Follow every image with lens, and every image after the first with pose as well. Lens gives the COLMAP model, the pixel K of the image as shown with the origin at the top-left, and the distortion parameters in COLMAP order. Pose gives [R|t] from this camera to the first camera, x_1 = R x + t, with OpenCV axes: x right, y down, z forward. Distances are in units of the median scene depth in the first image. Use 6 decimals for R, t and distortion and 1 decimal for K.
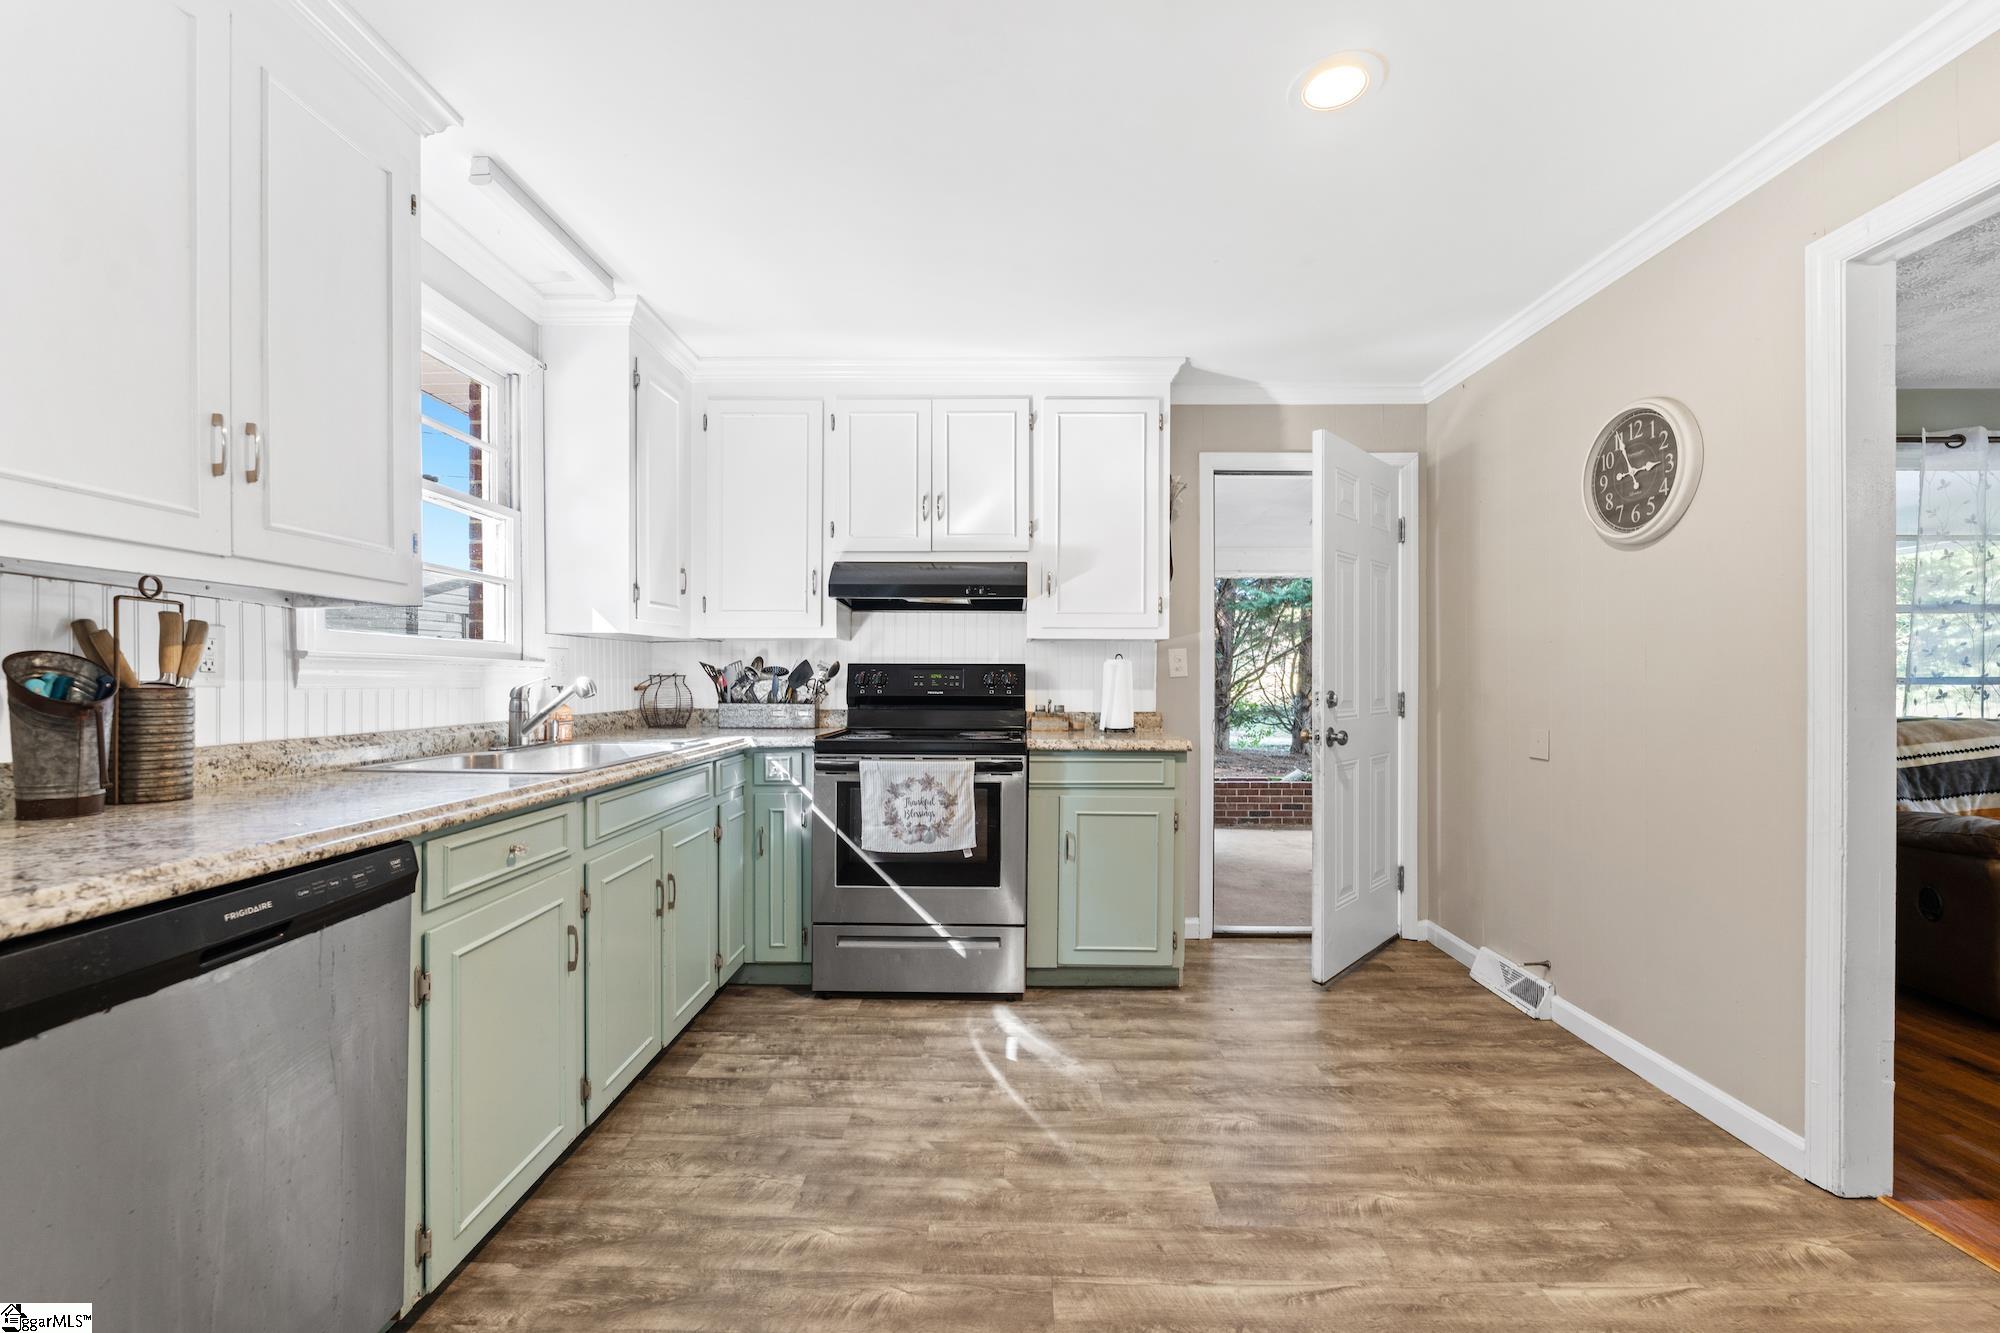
lens RADIAL K [[820.9, 0, 1000.0], [0, 820.9, 666.5], [0, 0, 1]] dist [0.000406, 0.000004]
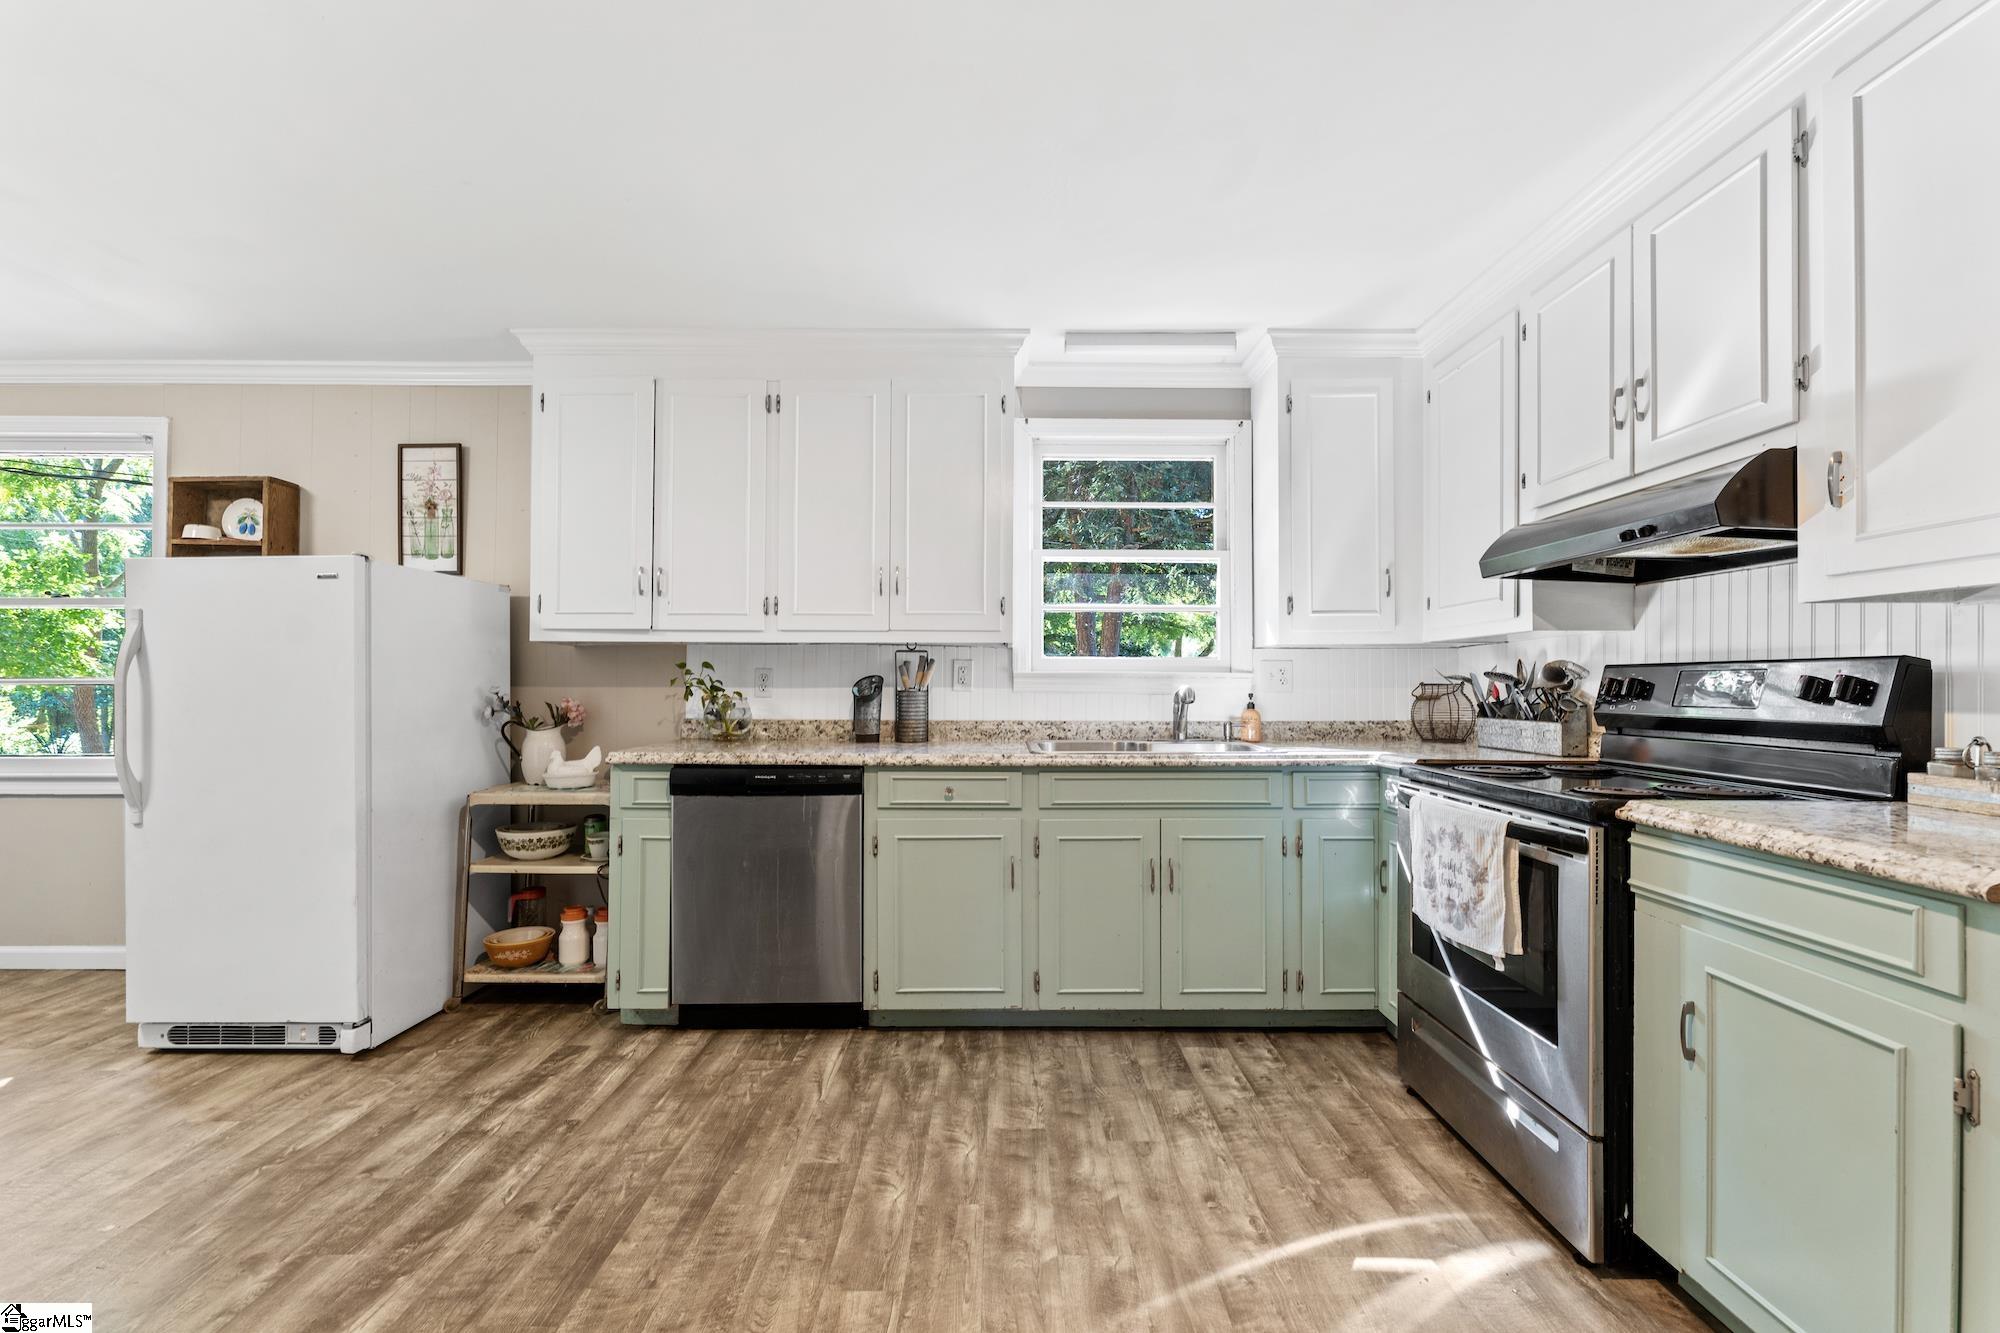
lens RADIAL K [[805.6, 0, 1000.0], [0, 805.6, 666.5], [0, 0, 1]] dist [0.002229, 0.000217]
pose [[0.015732, -0.027135, -0.999508, 0.698857], [0.012373, 0.999560, -0.026942, 0.013554], [0.999800, -0.011943, 0.016061, 0.736707]]
